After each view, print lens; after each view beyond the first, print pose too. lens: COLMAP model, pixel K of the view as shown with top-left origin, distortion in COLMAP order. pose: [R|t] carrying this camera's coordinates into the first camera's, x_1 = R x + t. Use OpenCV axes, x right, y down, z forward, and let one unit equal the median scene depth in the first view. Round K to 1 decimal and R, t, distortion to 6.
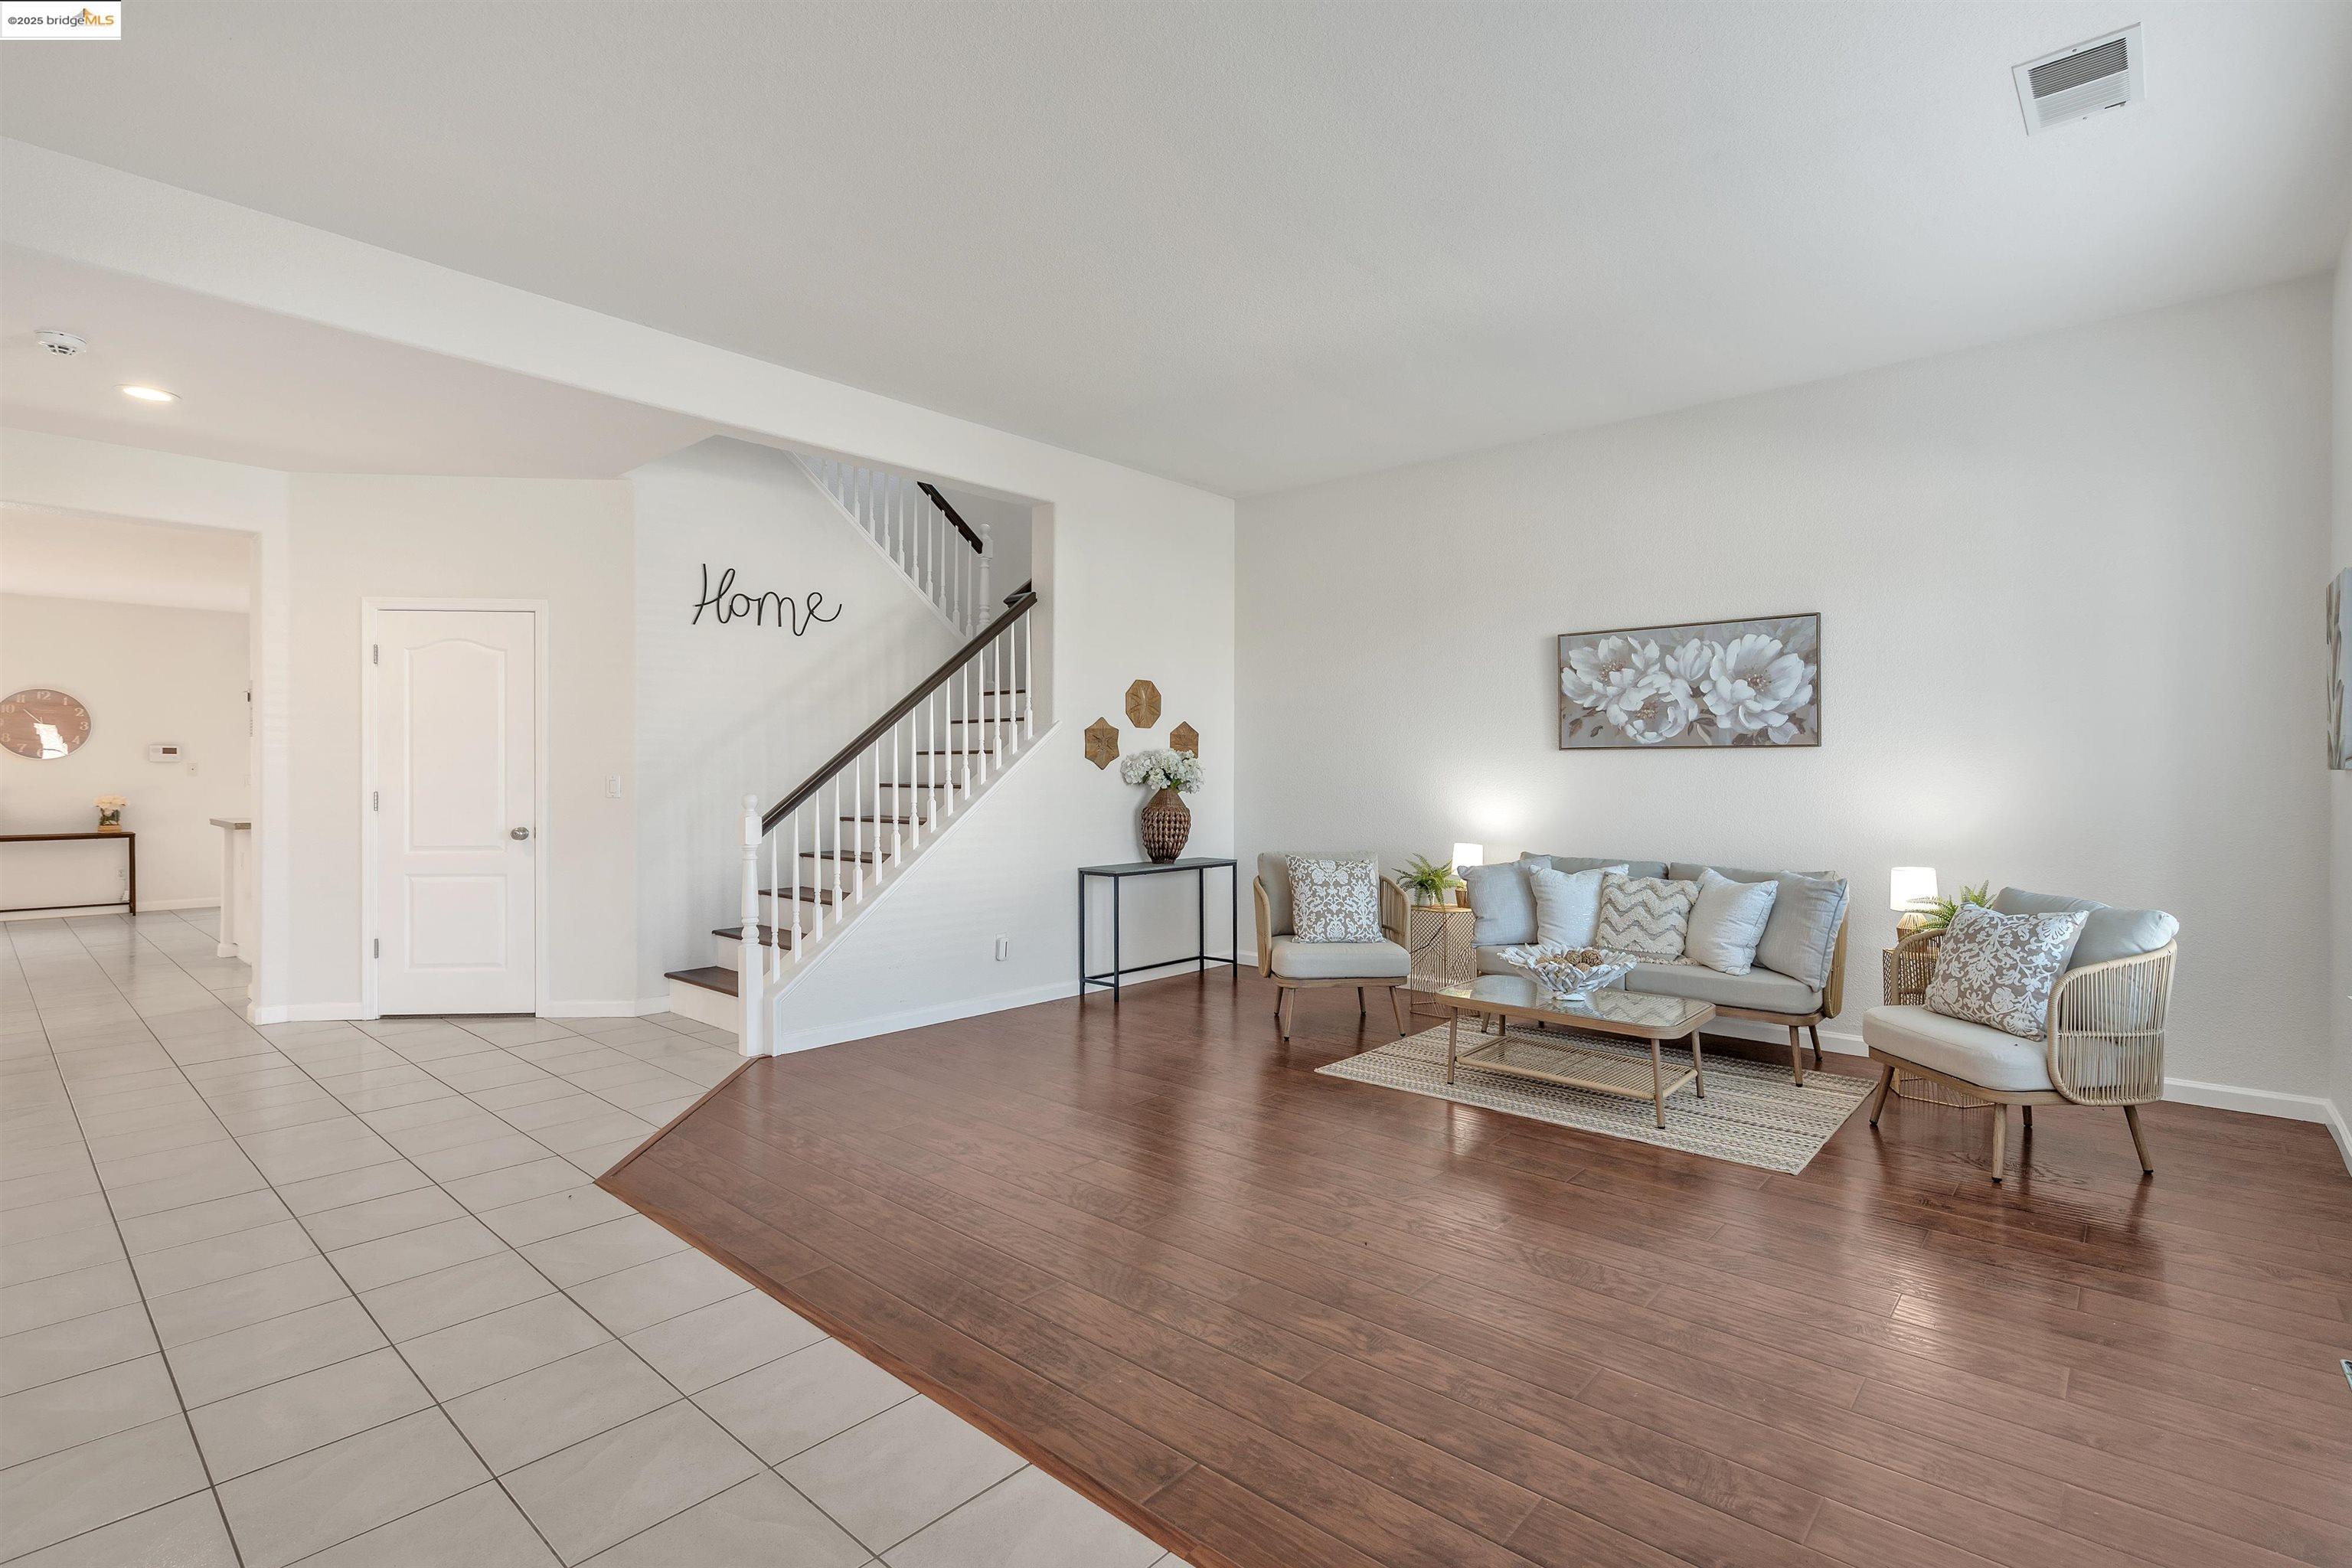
lens RADIAL K [[1090.7, 0, 1179.6], [0, 1090.7, 781.9], [0, 0, 1]] dist [-0.005667, 0.001875]
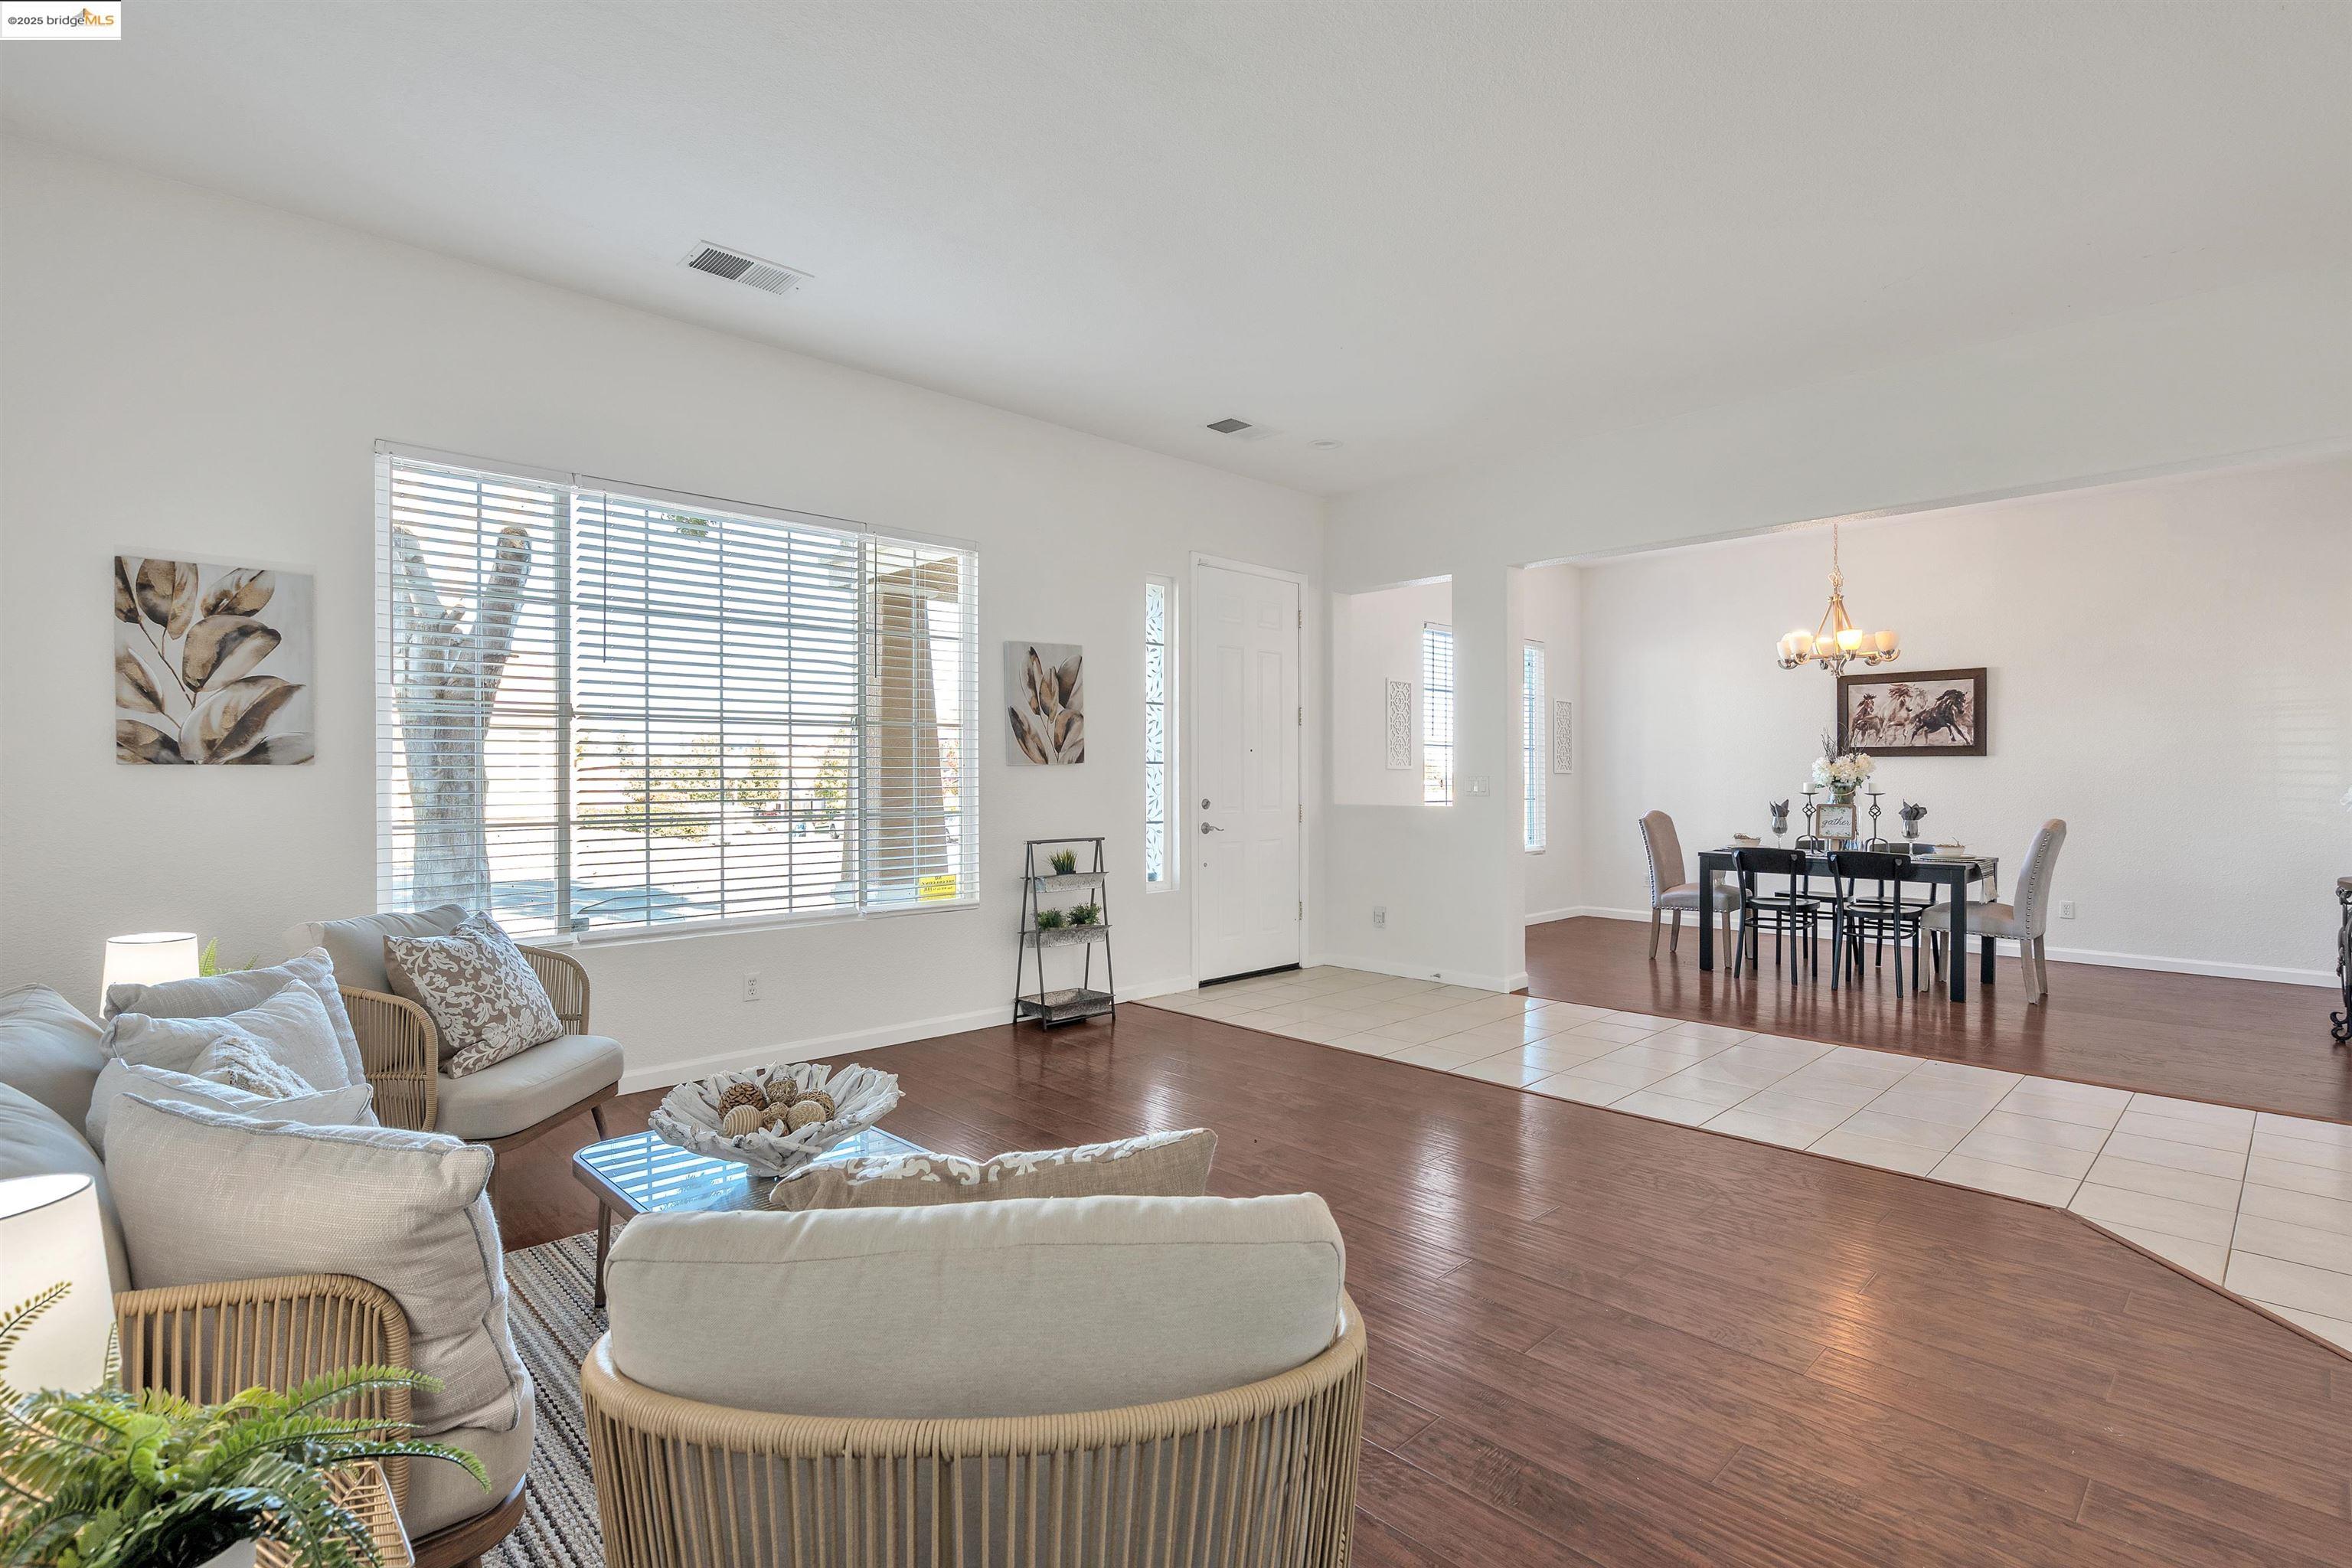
lens RADIAL K [[1090.7, 0, 1193.9], [0, 1090.7, 776.6], [0, 0, 1]] dist [-0.005667, 0.001875]
pose [[-0.998938, 0.000317, 0.046080, 0.102091], [0.000733, 0.999959, 0.009015, -0.009682], [-0.046075, 0.009040, -0.998897, 1.208222]]
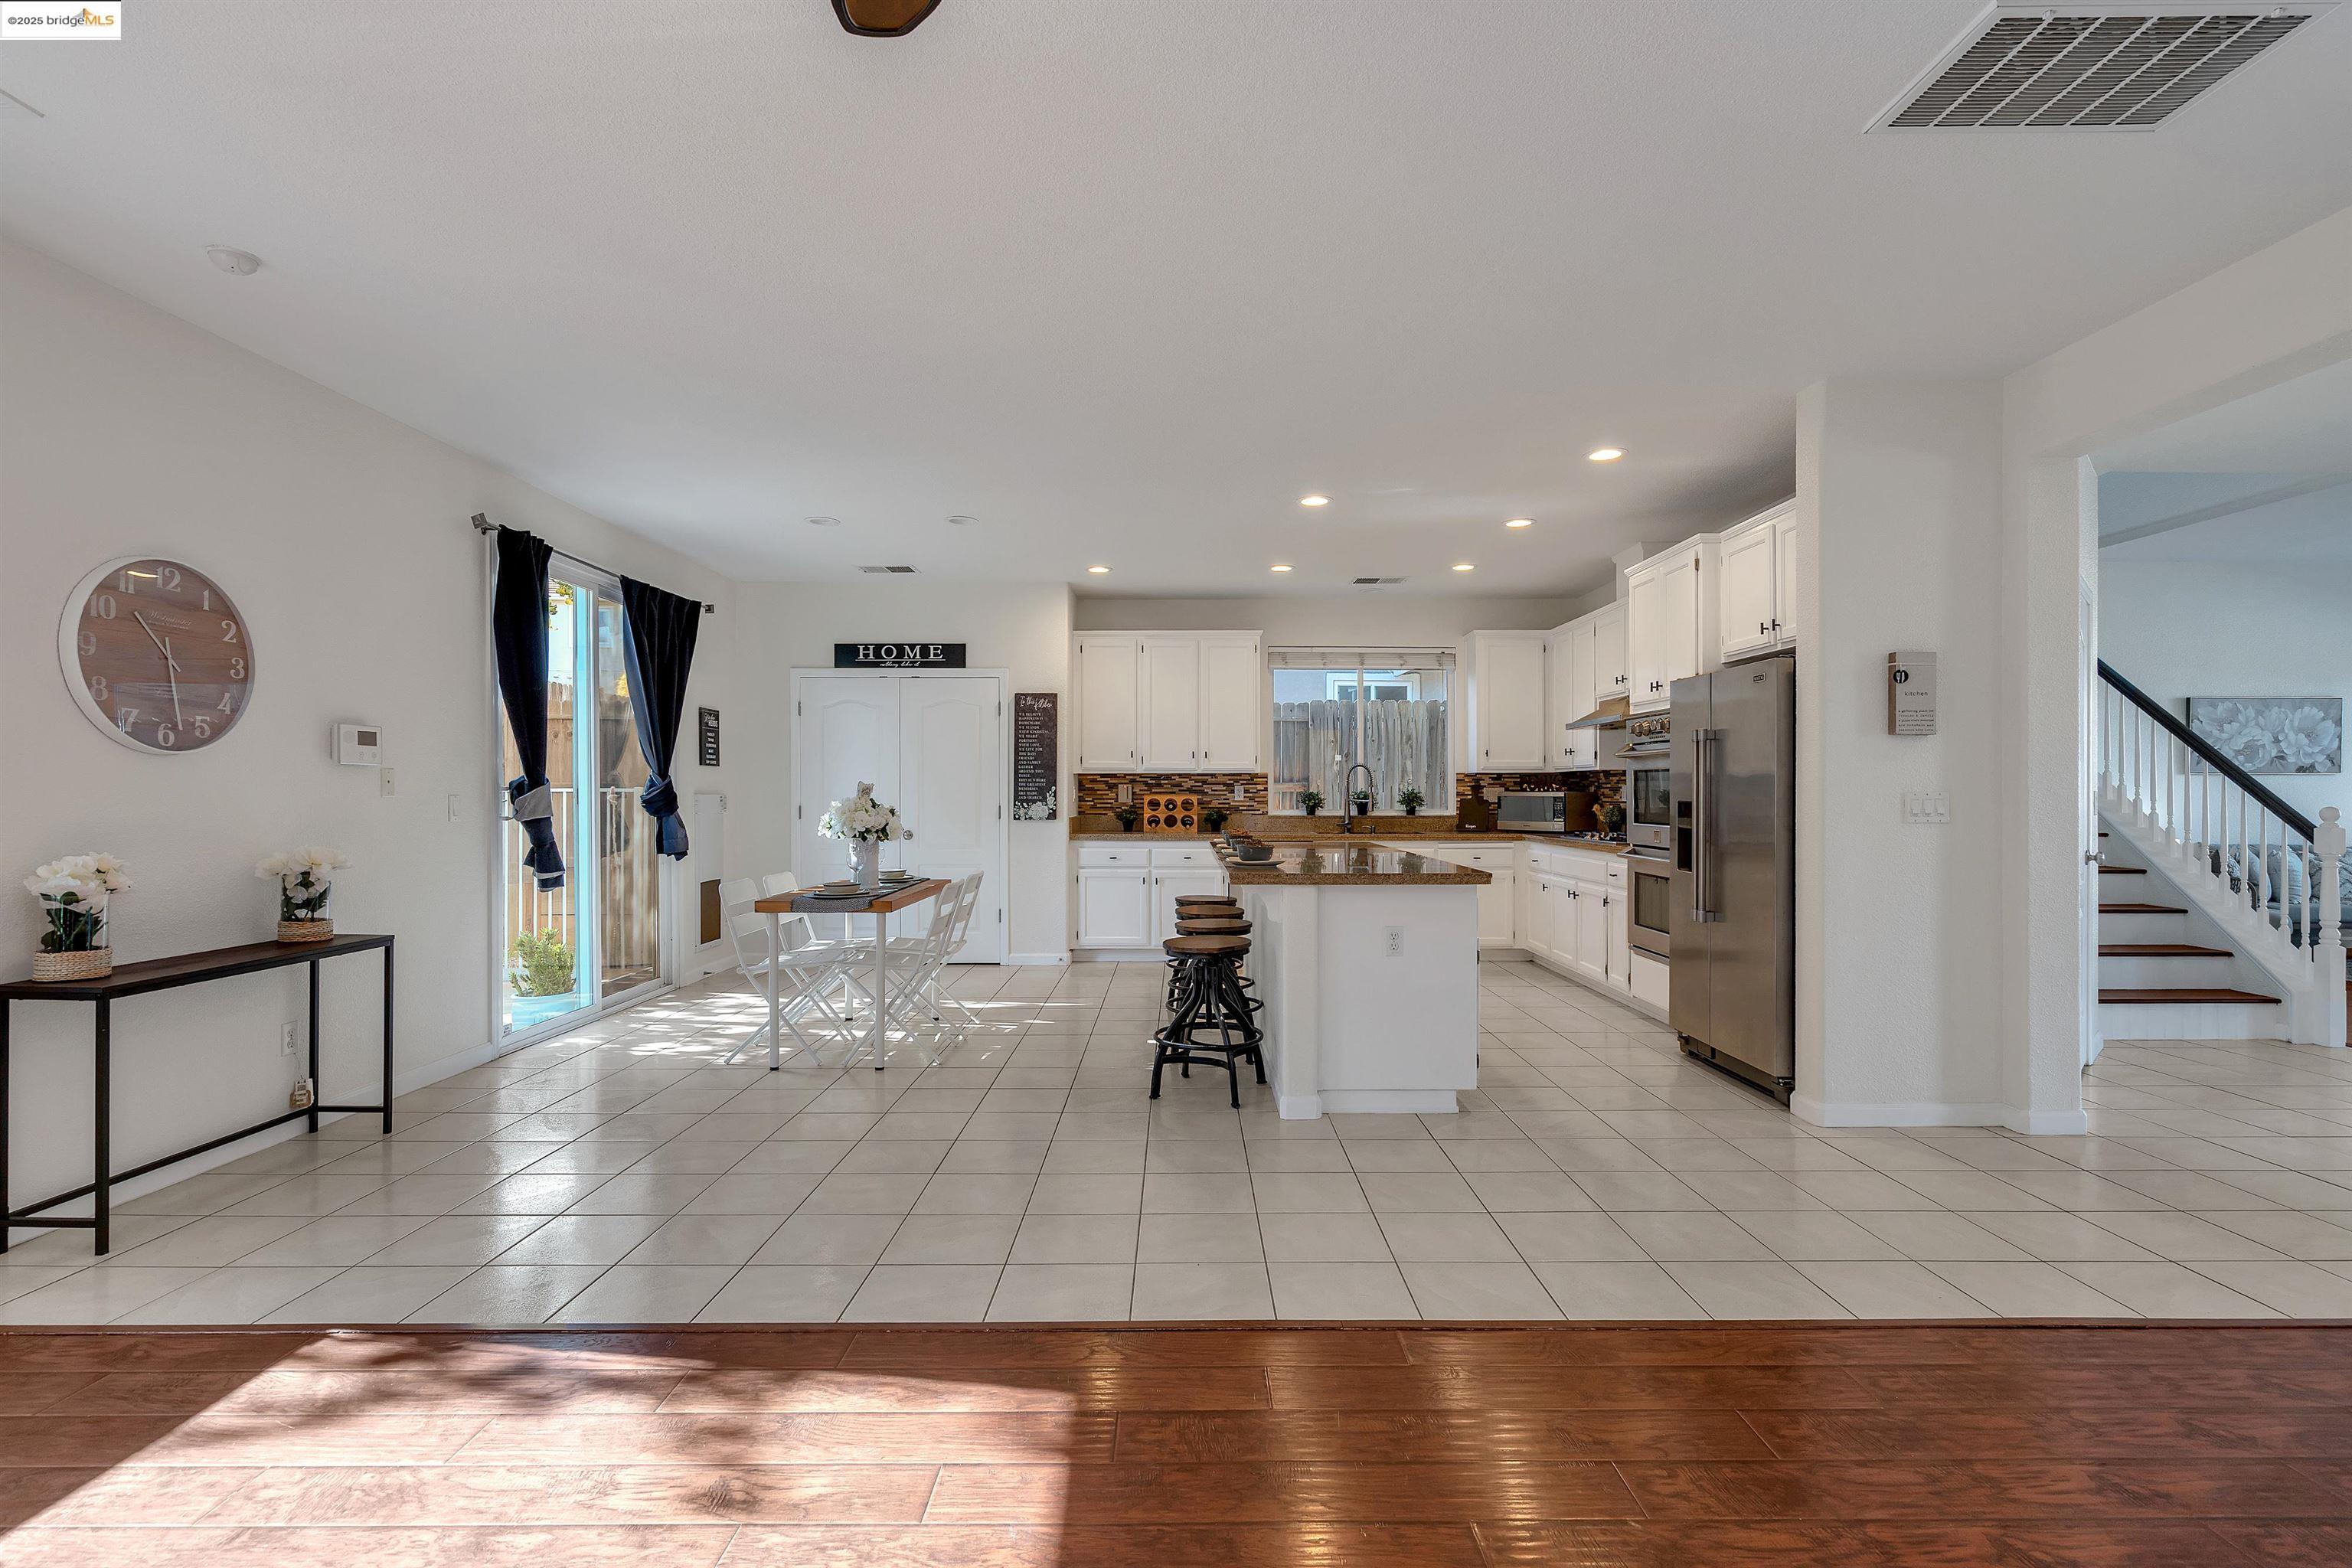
lens RADIAL K [[1090.7, 0, 1140.6], [0, 1090.7, 784.7], [0, 0, 1]] dist [-0.005667, 0.001875]
pose [[0.743227, 0.000482, 0.669039, -1.845168], [0.005105, 0.999967, -0.006391, -0.011720], [-0.669019, 0.008166, 0.743200, 0.894013]]
